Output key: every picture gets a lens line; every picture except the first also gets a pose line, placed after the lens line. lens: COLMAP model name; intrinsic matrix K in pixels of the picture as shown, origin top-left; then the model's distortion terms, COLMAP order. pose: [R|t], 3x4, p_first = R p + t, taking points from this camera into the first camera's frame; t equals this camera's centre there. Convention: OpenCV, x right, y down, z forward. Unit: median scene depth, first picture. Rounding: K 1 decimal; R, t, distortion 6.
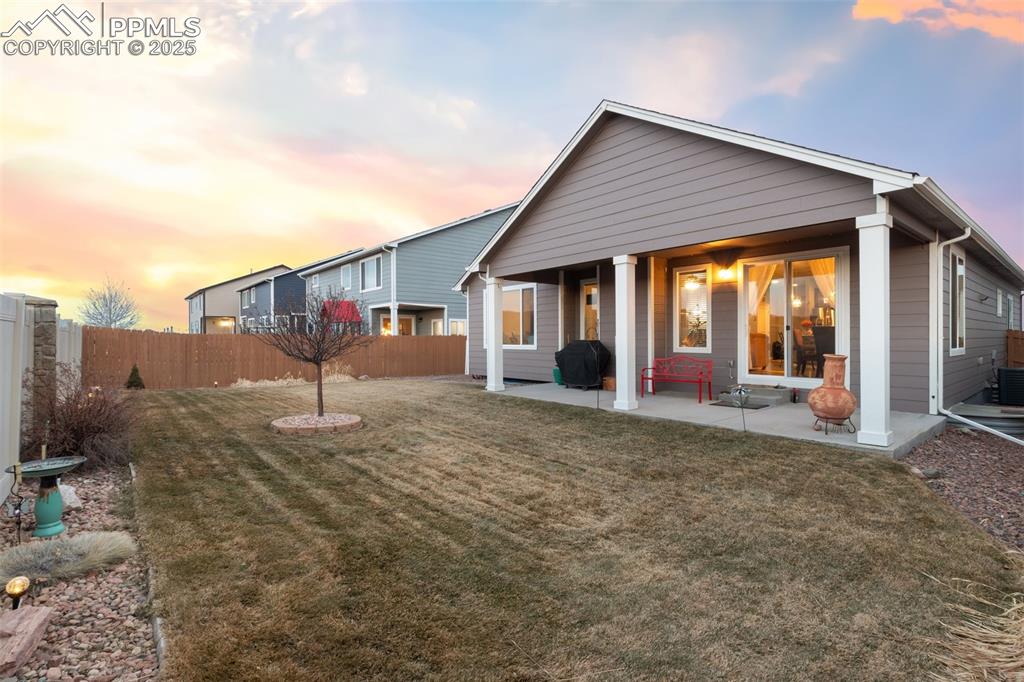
lens RADIAL K [[487.1, 0, 514.1], [0, 487.1, 341.3], [0, 0, 1]] dist [-0.003816, -0.002902]
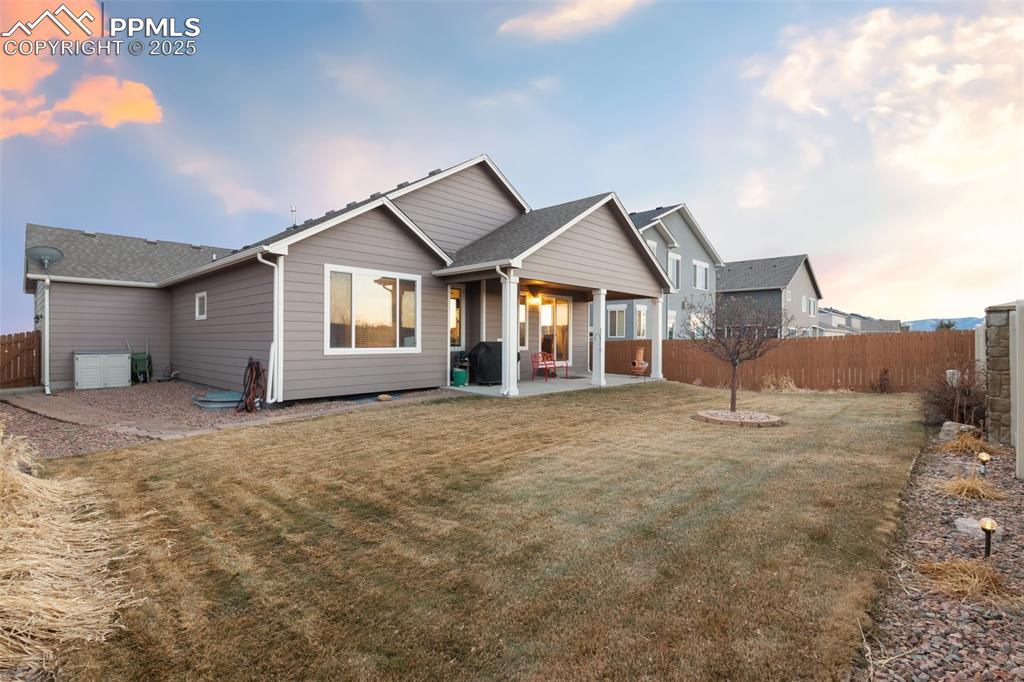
lens RADIAL K [[487.1, 0, 505.3], [0, 487.1, 336.3], [0, 0, 1]] dist [-0.003816, -0.002902]
pose [[-0.130054, 0.010552, 0.991451, -1.034435], [0.000654, 0.999944, -0.010557, -0.002884], [-0.991507, -0.000725, -0.130054, 1.188492]]
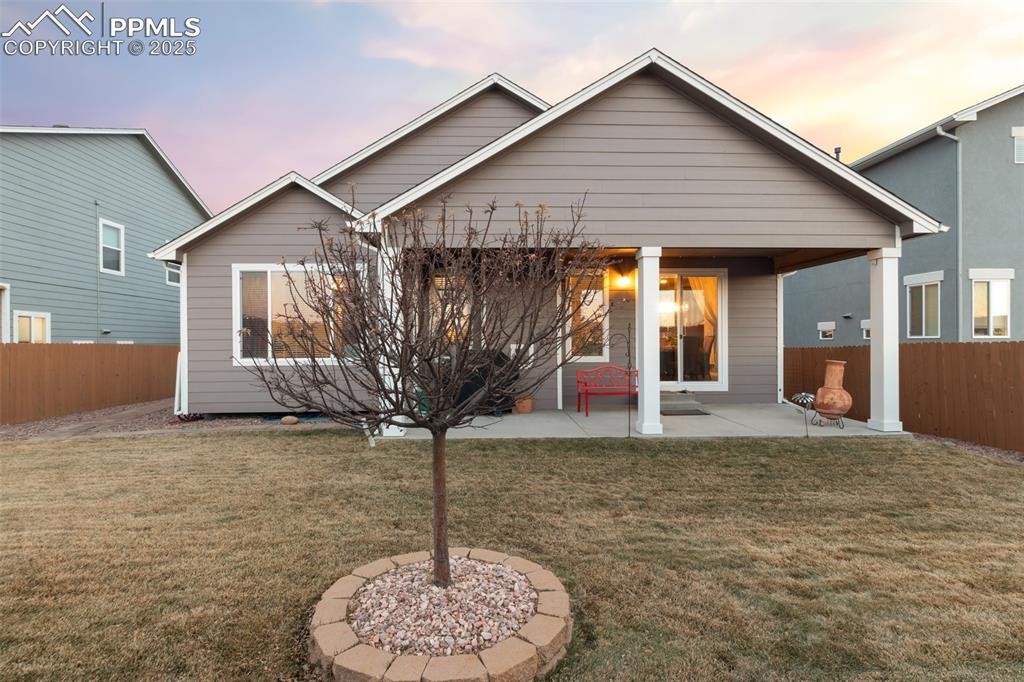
lens RADIAL K [[487.1, 0, 511.8], [0, 487.1, 347.7], [0, 0, 1]] dist [-0.003816, -0.002902]
pose [[0.602218, -0.005634, 0.798312, -0.450988], [0.007862, 0.999968, 0.001127, -0.006124], [-0.798293, 0.005598, 0.602243, 0.539640]]
